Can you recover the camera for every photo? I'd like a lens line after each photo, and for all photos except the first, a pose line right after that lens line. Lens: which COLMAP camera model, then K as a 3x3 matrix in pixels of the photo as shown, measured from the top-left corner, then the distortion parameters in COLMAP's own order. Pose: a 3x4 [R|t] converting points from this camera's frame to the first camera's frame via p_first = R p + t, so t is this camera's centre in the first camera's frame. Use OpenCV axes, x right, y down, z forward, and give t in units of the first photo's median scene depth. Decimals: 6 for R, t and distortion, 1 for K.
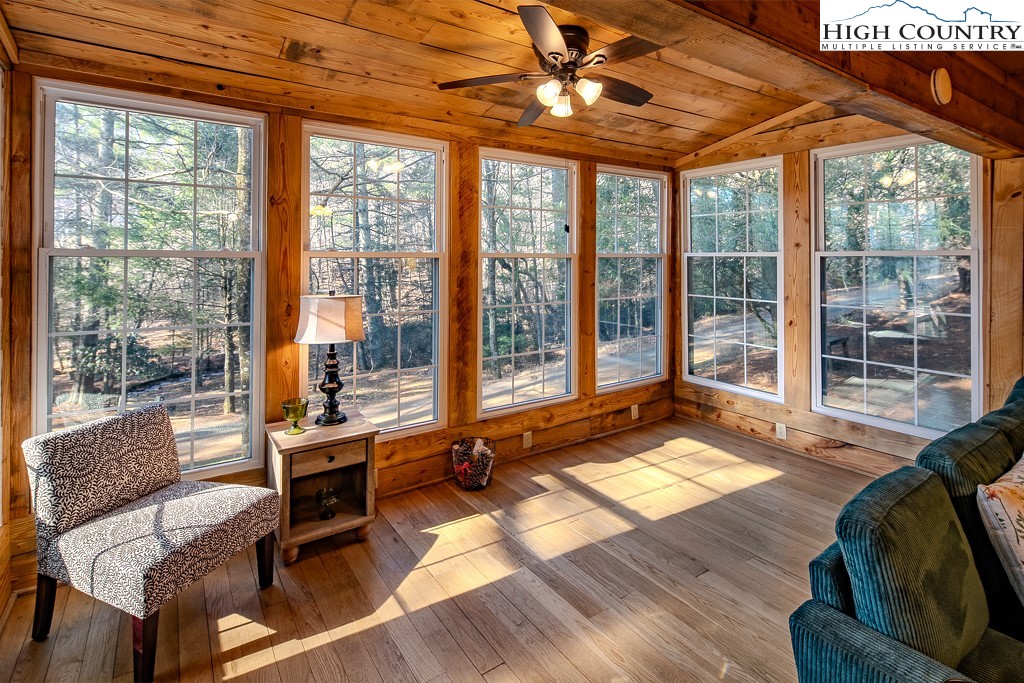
lens RADIAL K [[505.0, 0, 515.1], [0, 505.0, 258.0], [0, 0, 1]] dist [0.001289, -0.000019]
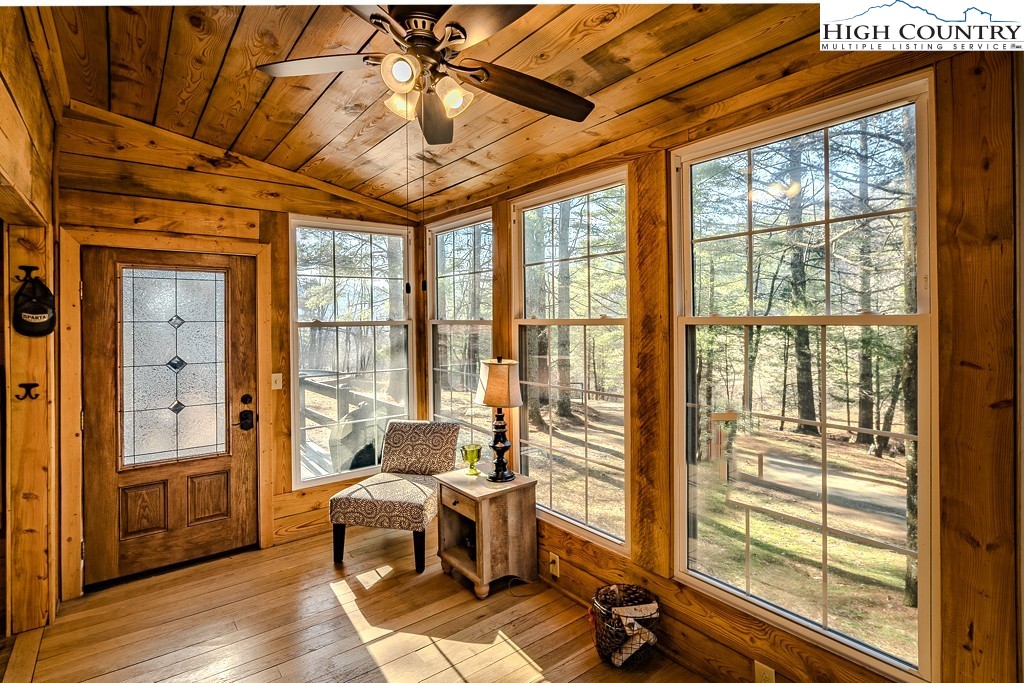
lens RADIAL K [[504.1, 0, 514.3], [0, 504.1, 323.1], [0, 0, 1]] dist [-0.000267, -0.000482]
pose [[0.056412, 0.005329, -0.998393, 0.699145], [0.011062, 0.999921, 0.005963, -0.011735], [0.998346, -0.011381, 0.056349, 0.967057]]
